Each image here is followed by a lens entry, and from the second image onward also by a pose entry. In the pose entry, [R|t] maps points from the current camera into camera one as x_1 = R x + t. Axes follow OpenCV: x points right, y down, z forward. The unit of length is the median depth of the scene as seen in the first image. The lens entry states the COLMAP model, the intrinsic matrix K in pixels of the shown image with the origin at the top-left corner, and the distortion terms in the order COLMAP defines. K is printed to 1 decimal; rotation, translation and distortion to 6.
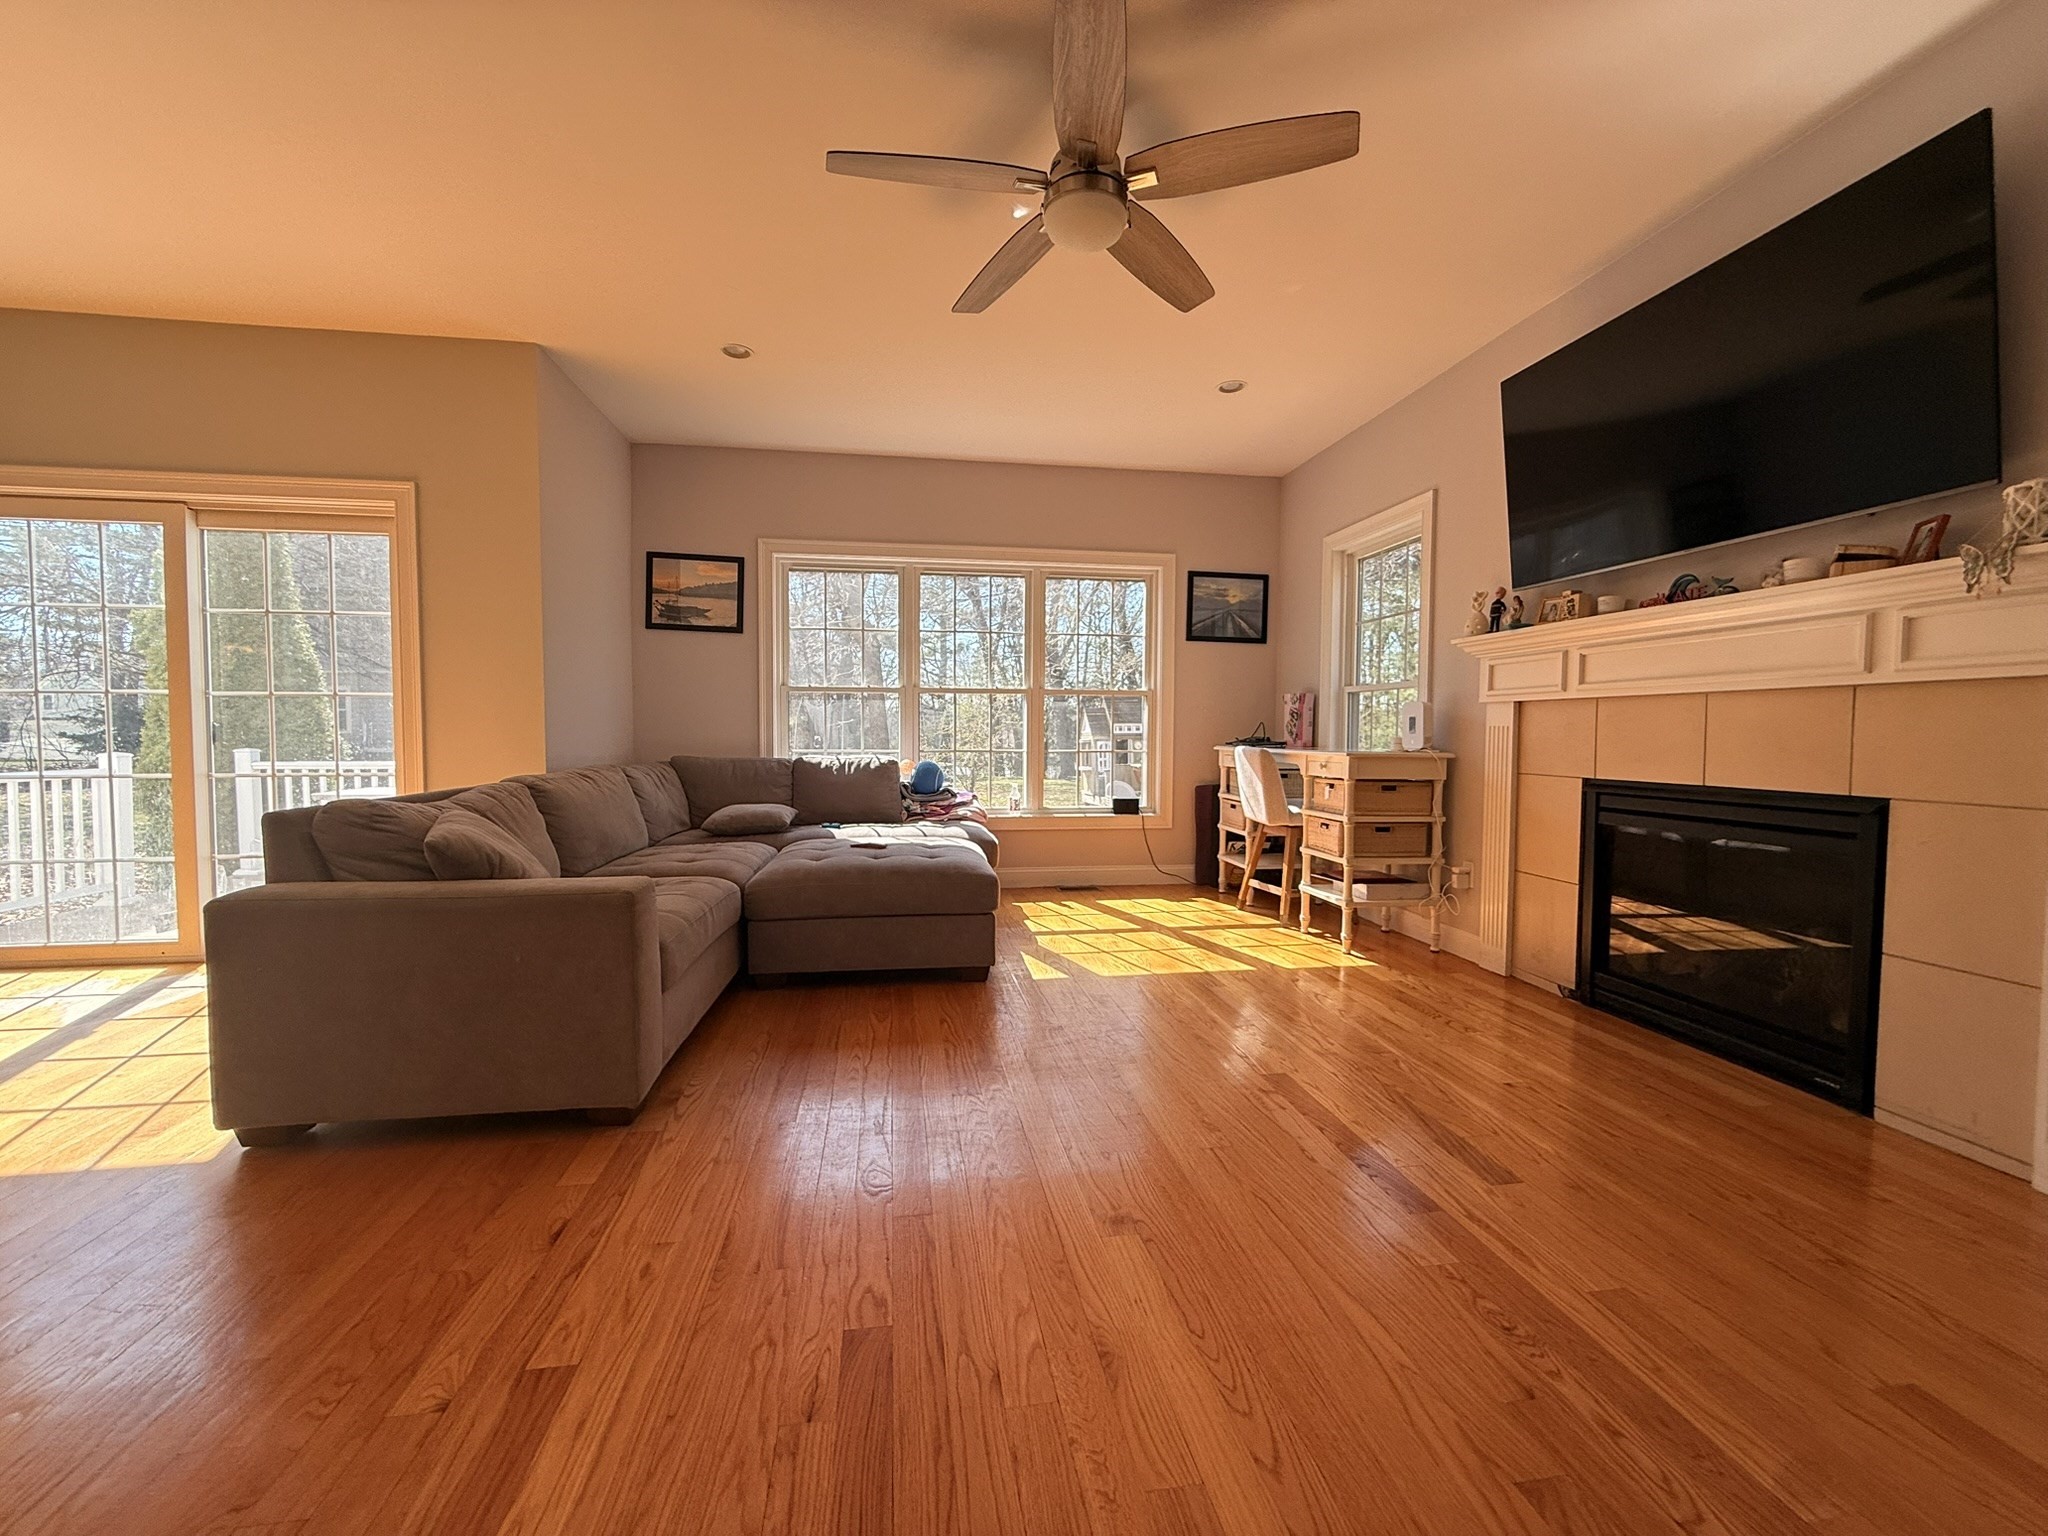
lens RADIAL K [[810.1, 0, 1014.0], [0, 810.1, 766.8], [0, 0, 1]] dist [-0.002511, -0.000335]
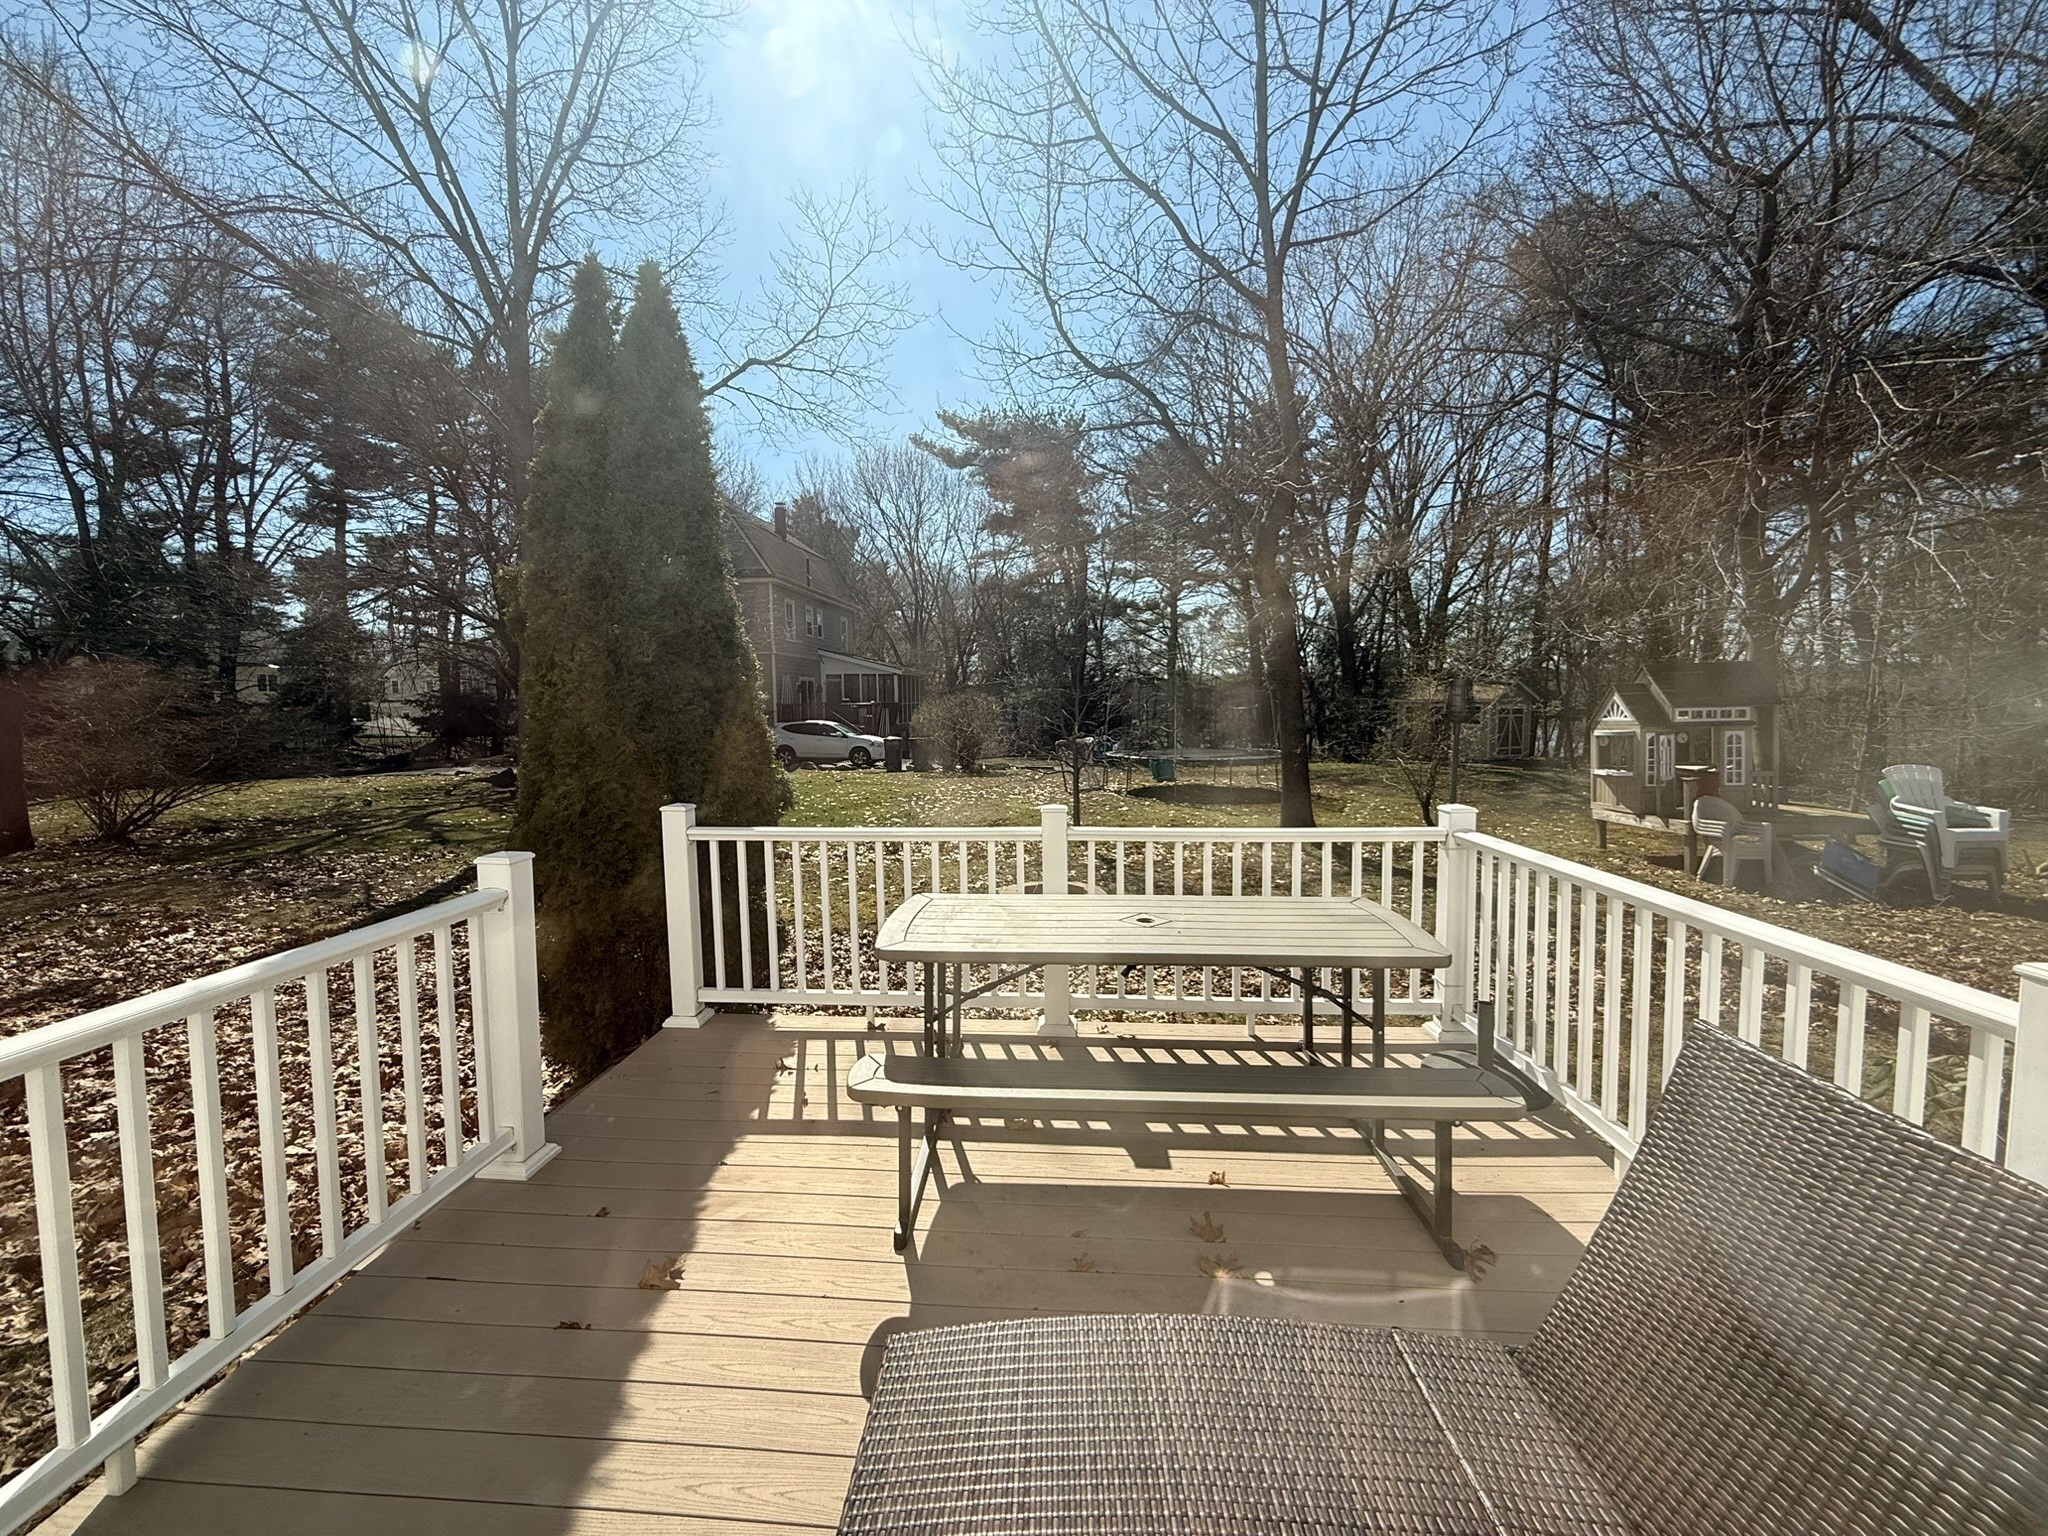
lens RADIAL K [[810.1, 0, 1014.0], [0, 810.1, 766.8], [0, 0, 1]] dist [-0.002511, -0.000335]
pose [[0.975004, 0.007352, -0.222064, -0.253094], [0.000818, 0.999327, 0.036675, -0.029180], [0.222184, -0.035940, 0.974342, 0.214102]]
